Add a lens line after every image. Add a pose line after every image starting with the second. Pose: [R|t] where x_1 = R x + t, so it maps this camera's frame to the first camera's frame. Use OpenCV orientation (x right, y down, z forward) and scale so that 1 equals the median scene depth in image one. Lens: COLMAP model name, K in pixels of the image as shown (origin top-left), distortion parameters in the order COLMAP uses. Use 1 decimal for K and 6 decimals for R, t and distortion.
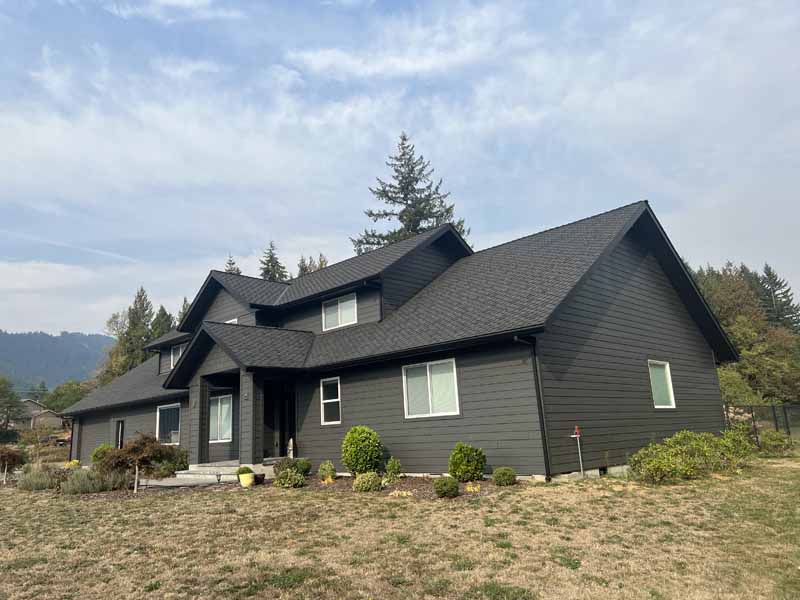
lens RADIAL K [[601.1, 0, 400.0], [0, 601.1, 300.0], [0, 0, 1]] dist [0.125658, -0.180456]
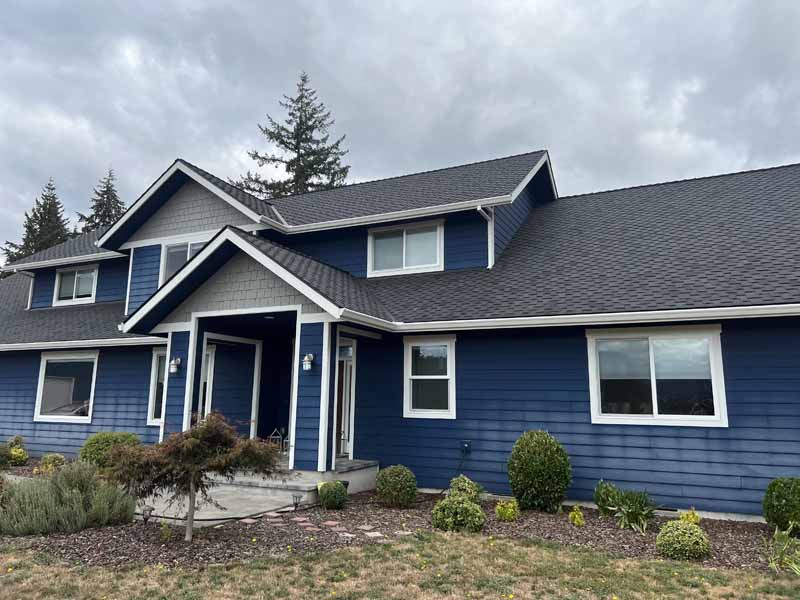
lens RADIAL K [[600.1, 0, 401.0], [0, 600.1, 296.4], [0, 0, 1]] dist [0.031744, -0.039080]
pose [[0.945271, 0.124245, 0.301704, -0.088011], [-0.133538, 0.990990, 0.010291, 0.020303], [-0.297707, -0.050016, 0.953346, 0.104527]]
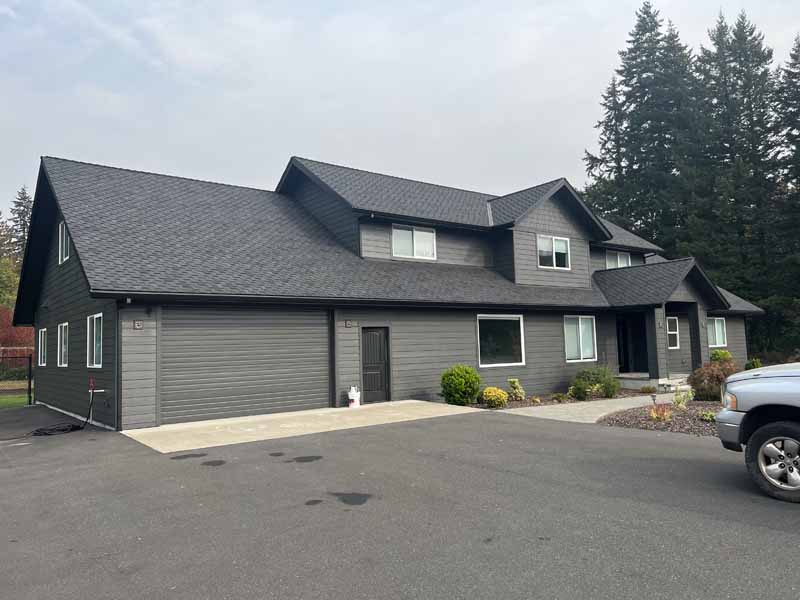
lens RADIAL K [[600.1, 0, 401.0], [0, 600.1, 296.4], [0, 0, 1]] dist [0.031744, -0.039080]
pose [[0.134000, 0.130857, 0.982304, -0.404062], [-0.196466, 0.975076, -0.103093, 0.089432], [-0.971311, -0.179175, 0.156369, 0.357772]]
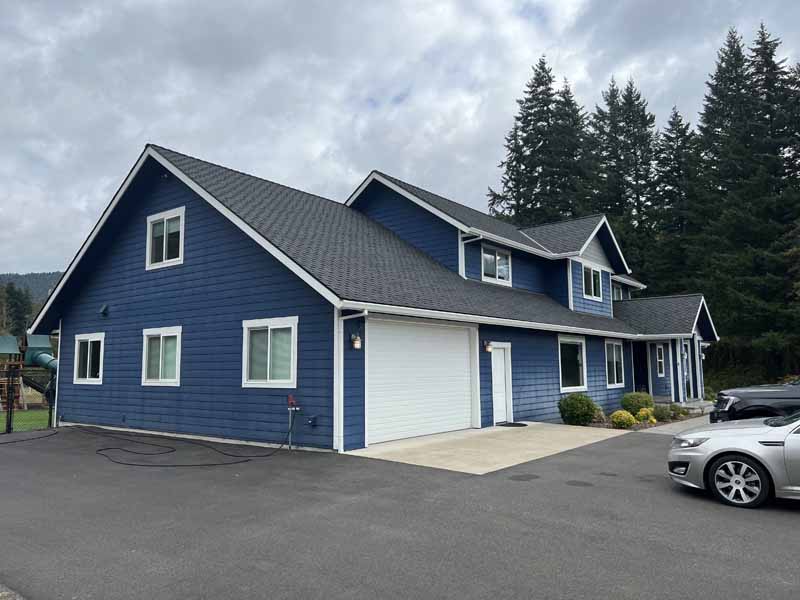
lens RADIAL K [[600.1, 0, 401.0], [0, 600.1, 296.4], [0, 0, 1]] dist [0.031744, -0.039080]
pose [[-0.113993, 0.168606, 0.979070, -0.405034], [-0.203020, 0.960744, -0.189088, 0.111220], [-0.972516, -0.220326, -0.075288, 0.458712]]
